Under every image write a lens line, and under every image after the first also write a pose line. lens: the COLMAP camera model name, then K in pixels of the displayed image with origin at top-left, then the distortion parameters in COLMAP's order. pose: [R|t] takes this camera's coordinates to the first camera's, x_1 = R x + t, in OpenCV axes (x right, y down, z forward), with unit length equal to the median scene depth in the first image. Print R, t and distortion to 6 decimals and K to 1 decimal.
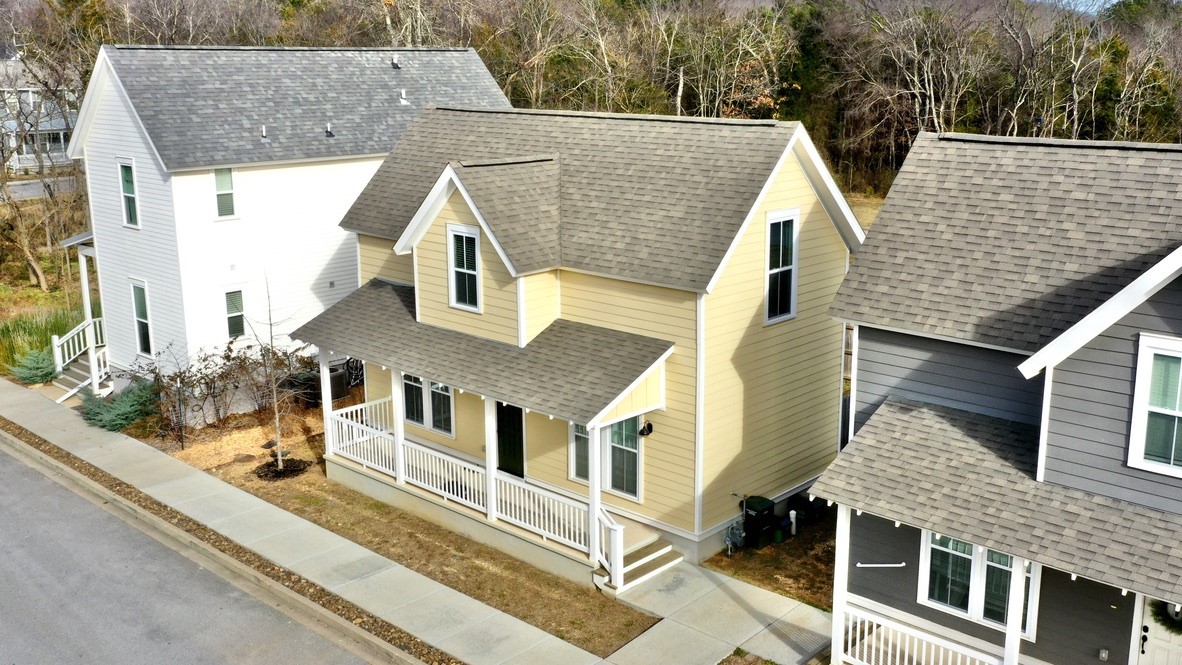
lens RADIAL K [[1107.4, 0, 630.4], [0, 1107.4, 333.3], [0, 0, 1]] dist [-0.005957, -0.005892]
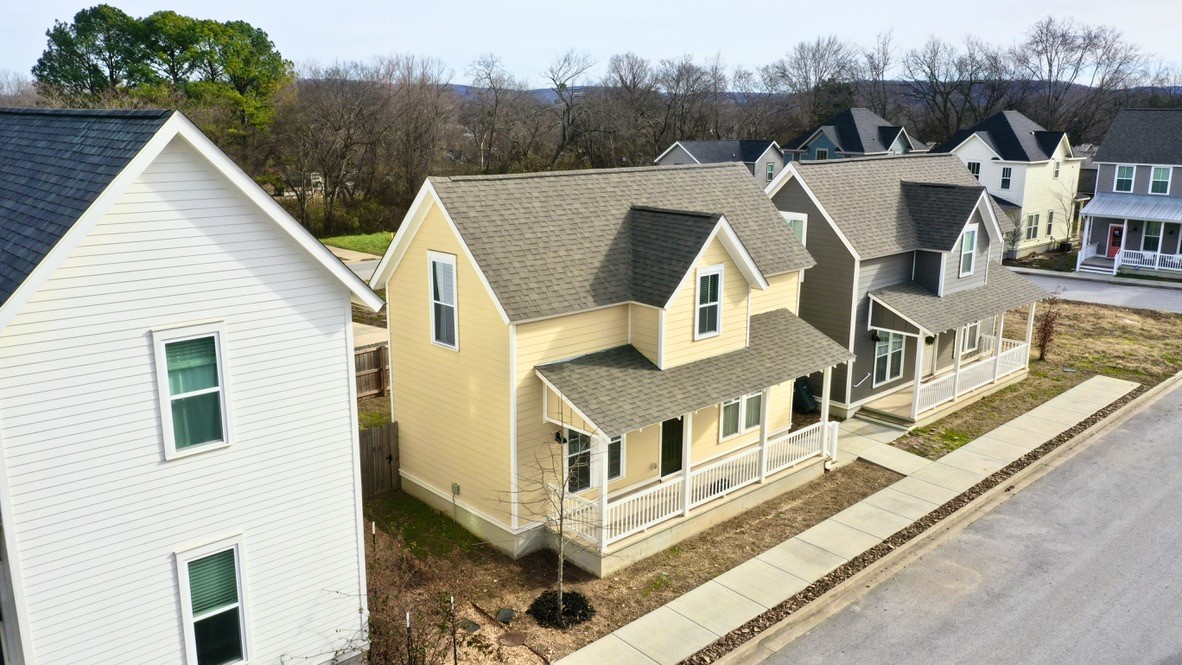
lens RADIAL K [[926.4, 0, 591.0], [0, 926.4, 332.5], [0, 0, 1]] dist [-0.002165, 0.001789]
pose [[0.092003, -0.227116, 0.969512, -1.141156], [0.245163, 0.948837, 0.199007, -0.259022], [-0.965107, 0.219379, 0.142976, 0.991928]]
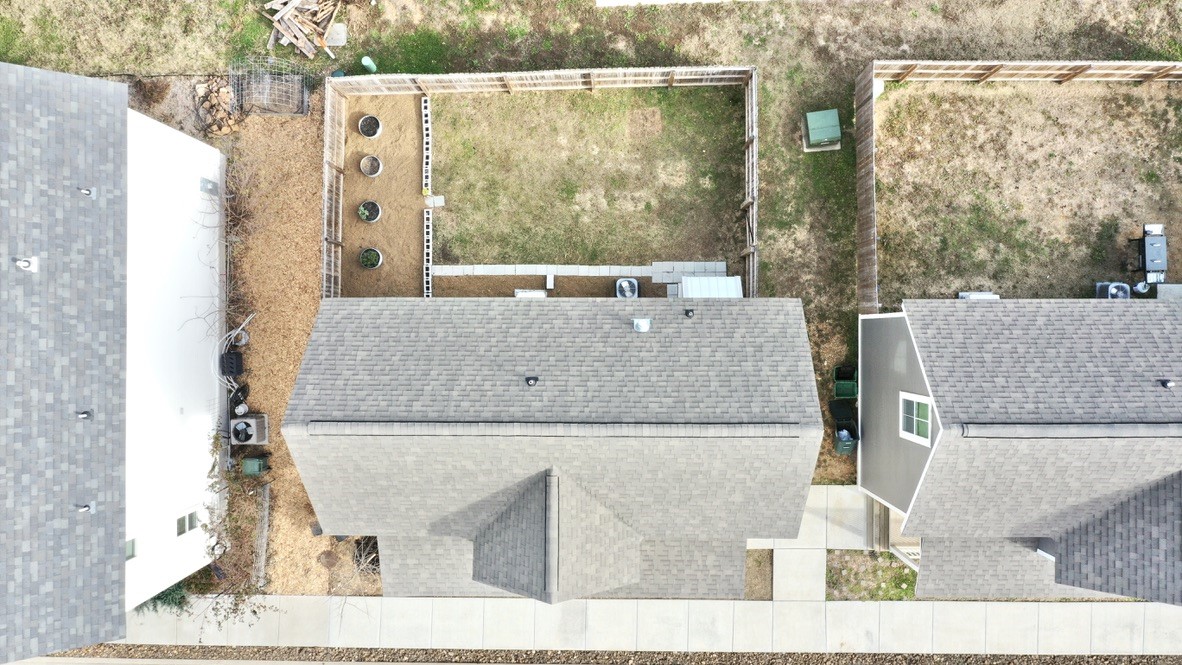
lens RADIAL K [[926.4, 0, 591.0], [0, 926.4, 332.5], [0, 0, 1]] dist [-0.002165, 0.001789]
pose [[0.747989, -0.663497, -0.016864, 0.056293], [0.184361, 0.183295, 0.965616, -1.049687], [-0.637592, -0.725379, 0.259426, 0.906234]]
